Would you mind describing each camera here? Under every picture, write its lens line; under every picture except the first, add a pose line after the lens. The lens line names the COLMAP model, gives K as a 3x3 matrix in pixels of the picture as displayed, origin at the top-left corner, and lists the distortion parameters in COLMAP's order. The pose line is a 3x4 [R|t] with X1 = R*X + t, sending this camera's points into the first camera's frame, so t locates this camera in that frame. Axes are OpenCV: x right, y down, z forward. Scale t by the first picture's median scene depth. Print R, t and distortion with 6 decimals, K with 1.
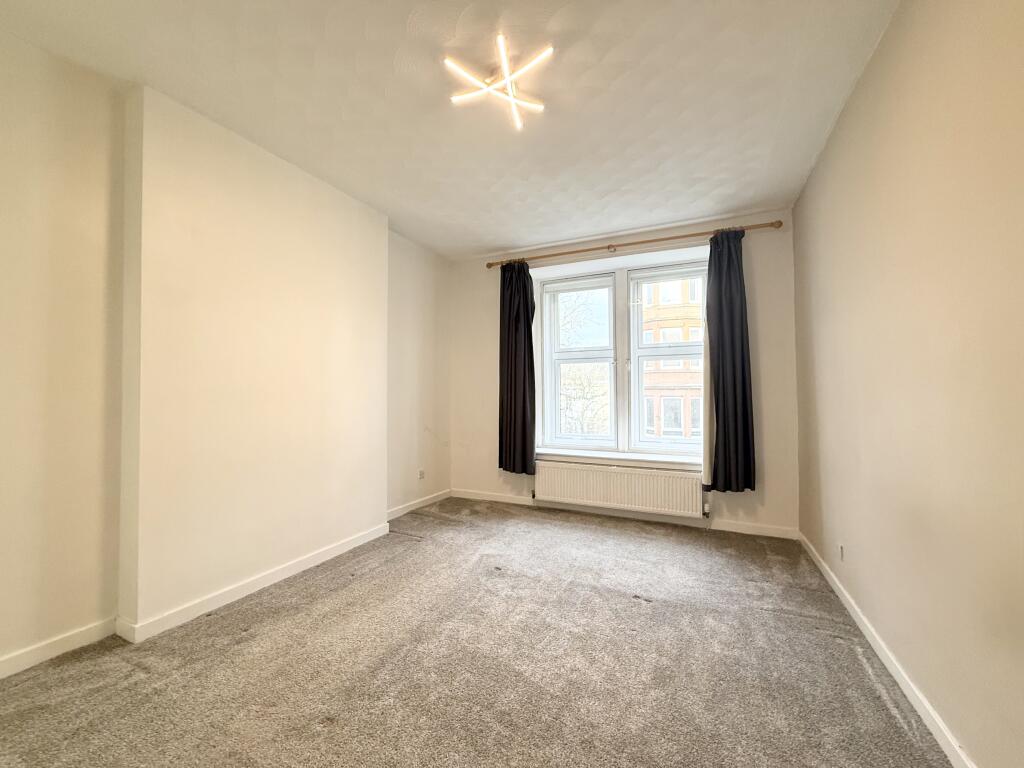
lens RADIAL K [[406.4, 0, 509.5], [0, 406.4, 382.9], [0, 0, 1]] dist [-0.000537, 0.000077]
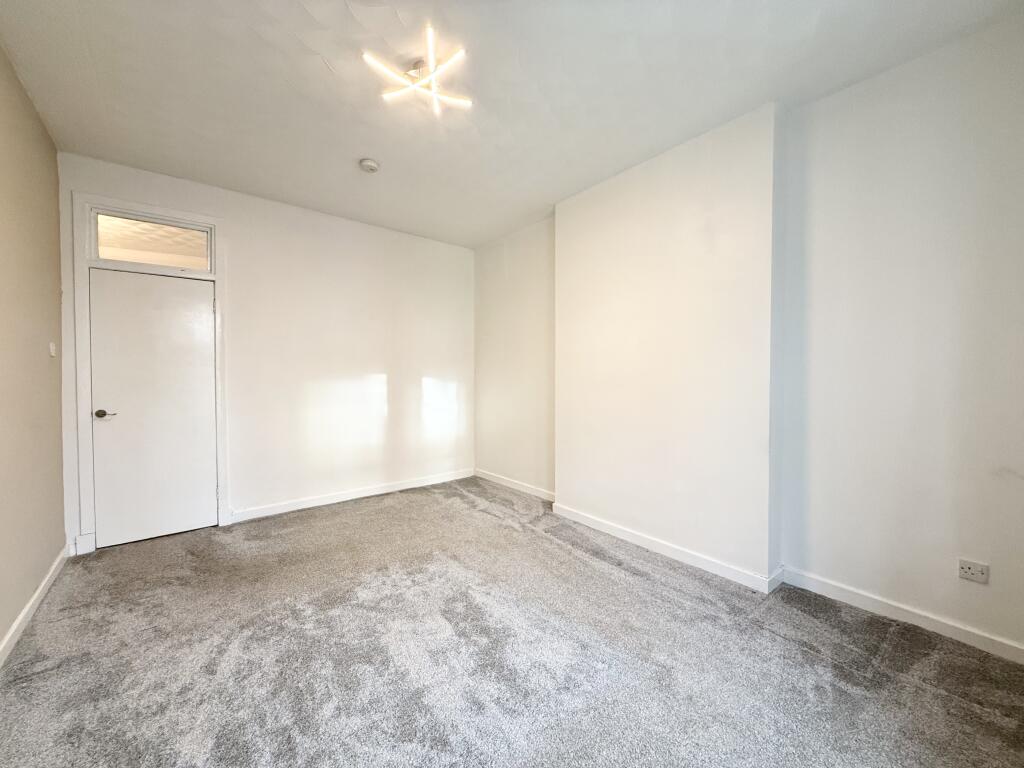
lens RADIAL K [[406.4, 0, 509.5], [0, 406.4, 382.9], [0, 0, 1]] dist [-0.000537, 0.000077]
pose [[-0.441055, 0.021388, -0.897225, 0.652606], [0.024953, 0.999622, 0.011562, 0.016042], [0.897133, -0.017289, -0.441422, 1.296967]]
